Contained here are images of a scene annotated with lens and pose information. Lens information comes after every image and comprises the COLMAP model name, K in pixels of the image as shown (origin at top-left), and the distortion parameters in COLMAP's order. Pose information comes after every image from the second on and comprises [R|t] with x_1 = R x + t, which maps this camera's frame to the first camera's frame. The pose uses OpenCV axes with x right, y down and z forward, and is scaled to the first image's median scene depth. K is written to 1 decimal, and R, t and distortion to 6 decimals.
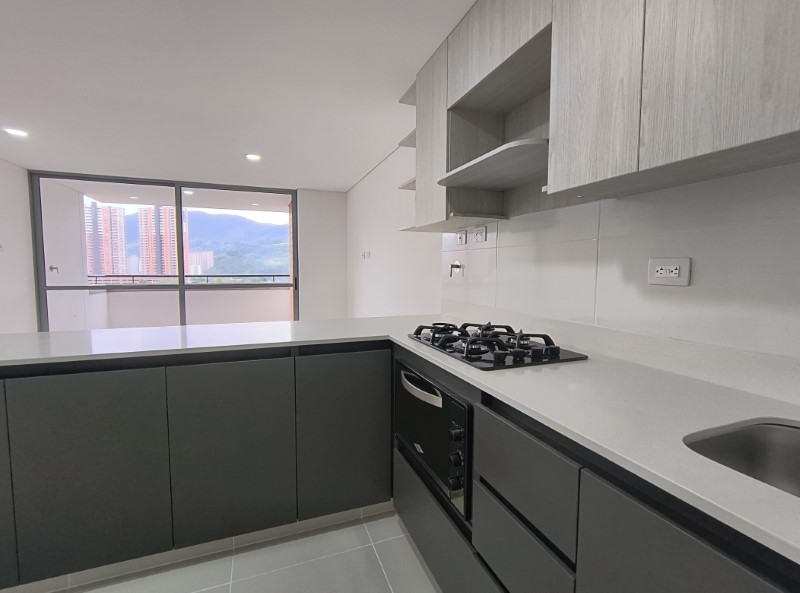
lens RADIAL K [[368.1, 0, 400.0], [0, 368.1, 296.5], [0, 0, 1]] dist [-0.001746, 0.000244]
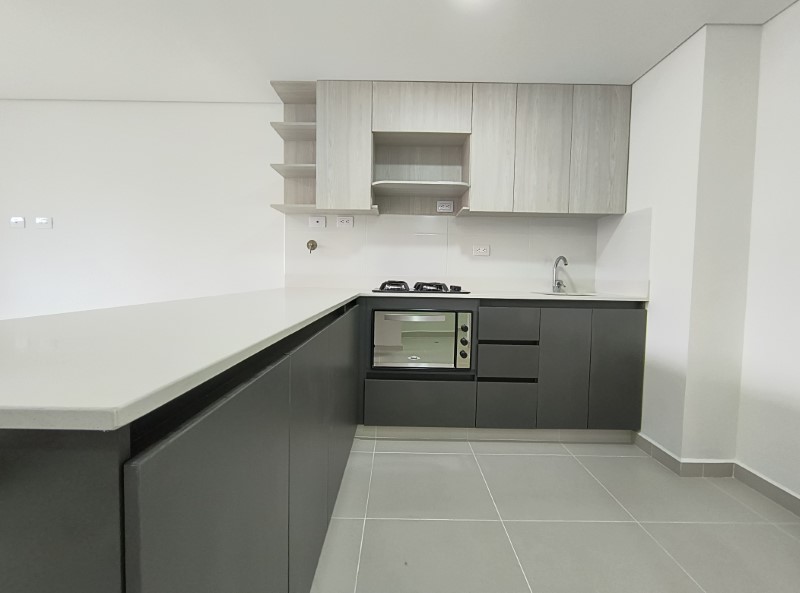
lens RADIAL K [[368.1, 0, 400.0], [0, 368.1, 296.5], [0, 0, 1]] dist [-0.001746, 0.000244]
pose [[0.357544, -0.054179, 0.932323, -1.395149], [0.054971, 0.997806, 0.036904, 0.094495], [-0.932277, 0.038056, 0.359738, 0.484222]]
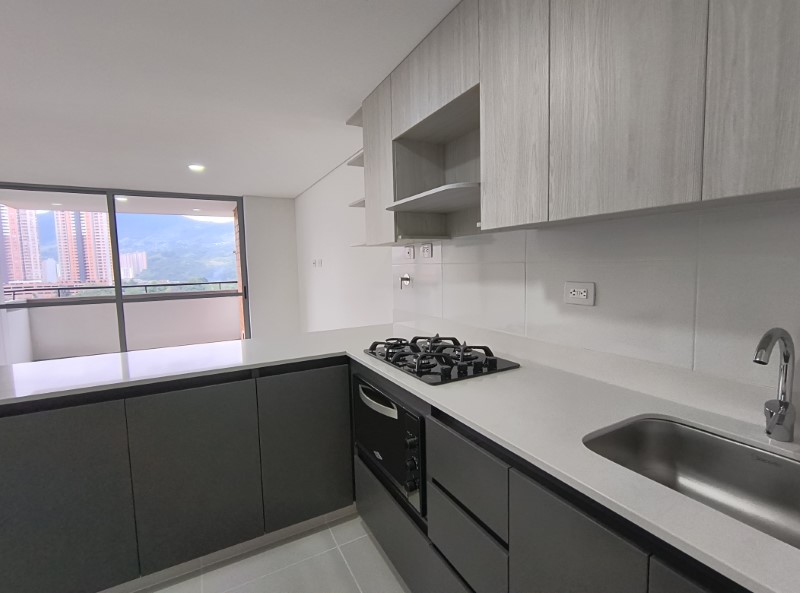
lens RADIAL K [[368.1, 0, 400.0], [0, 368.1, 296.5], [0, 0, 1]] dist [-0.001746, 0.000244]
pose [[0.990724, -0.037814, 0.130523, -0.009486], [0.036507, 0.999257, 0.012395, -0.072865], [-0.130895, -0.007515, 0.991368, -0.094345]]
